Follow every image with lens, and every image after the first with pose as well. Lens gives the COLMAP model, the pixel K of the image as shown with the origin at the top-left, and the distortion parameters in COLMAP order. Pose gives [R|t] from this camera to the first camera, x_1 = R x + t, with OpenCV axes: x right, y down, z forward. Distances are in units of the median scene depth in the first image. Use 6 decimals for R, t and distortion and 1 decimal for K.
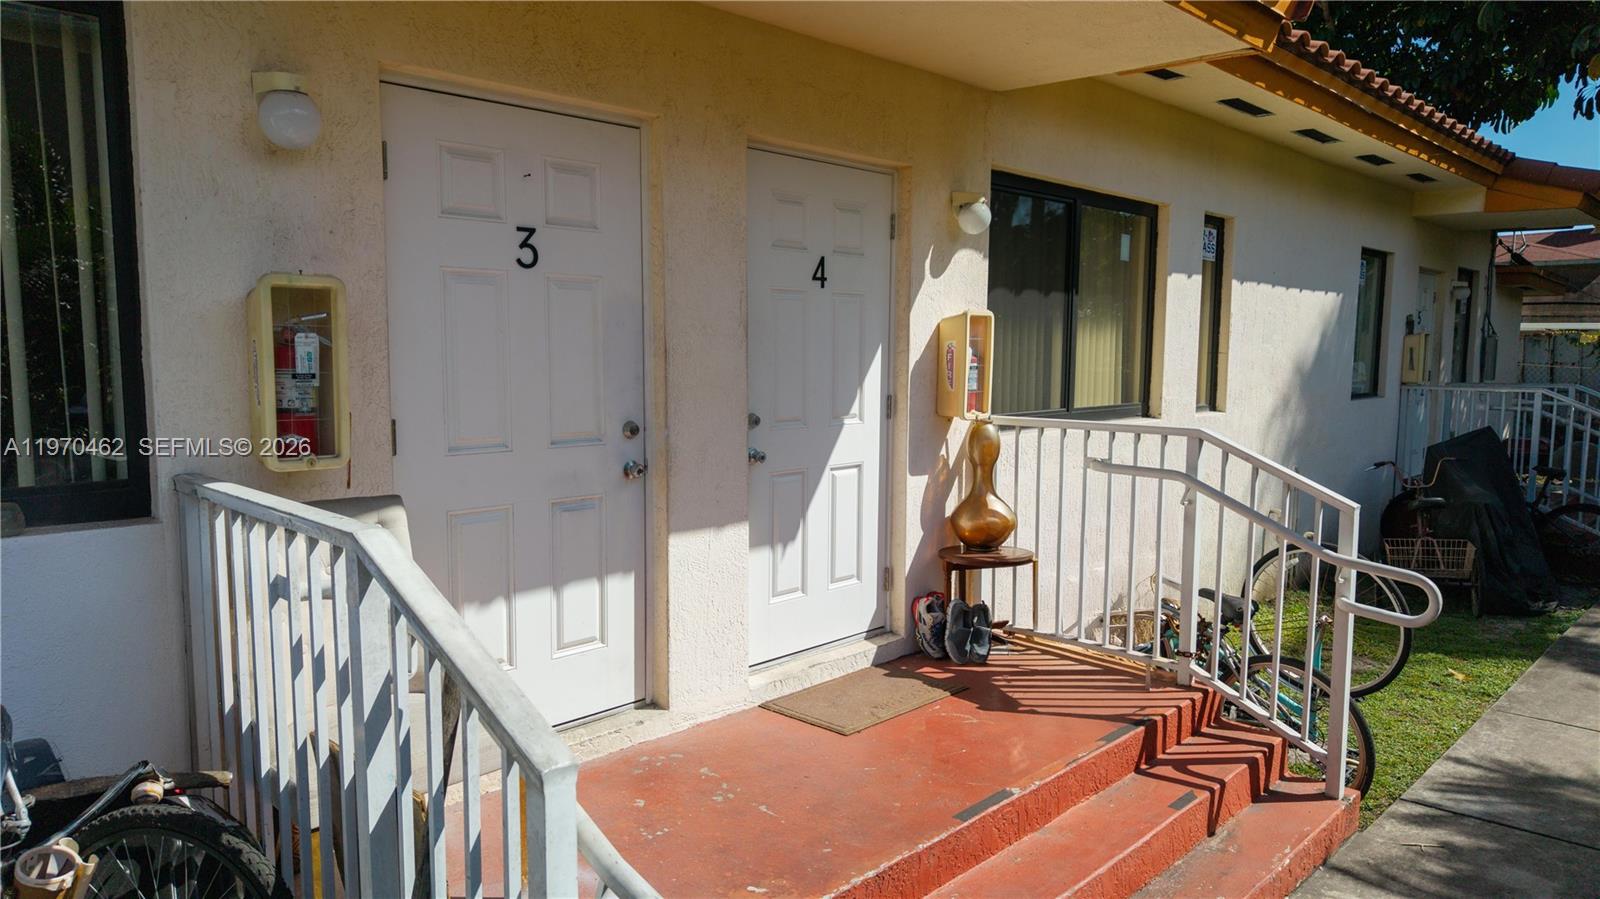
lens RADIAL K [[1070.5, 0, 800.0], [0, 1070.5, 449.5], [0, 0, 1]] dist [-0.004650, -0.002650]
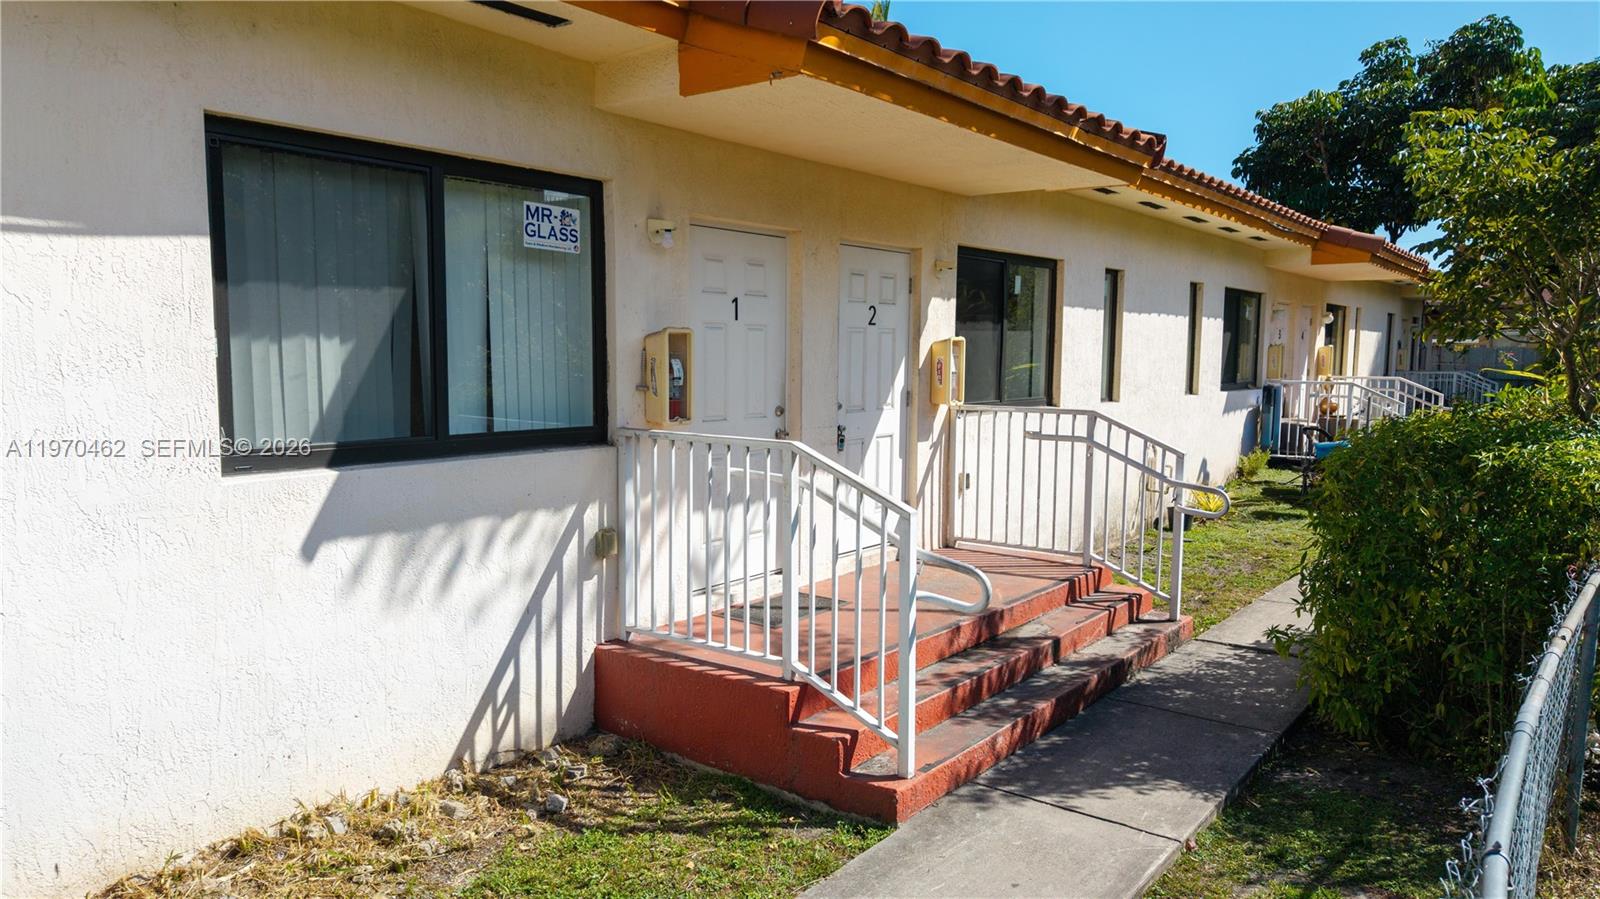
lens RADIAL K [[1070.5, 0, 800.0], [0, 1070.5, 449.5], [0, 0, 1]] dist [-0.004650, -0.002650]
pose [[0.993452, -0.011861, 0.113634, -0.263885], [0.012458, 0.999912, -0.004545, 0.042219], [-0.113570, 0.005931, 0.993512, -0.582274]]
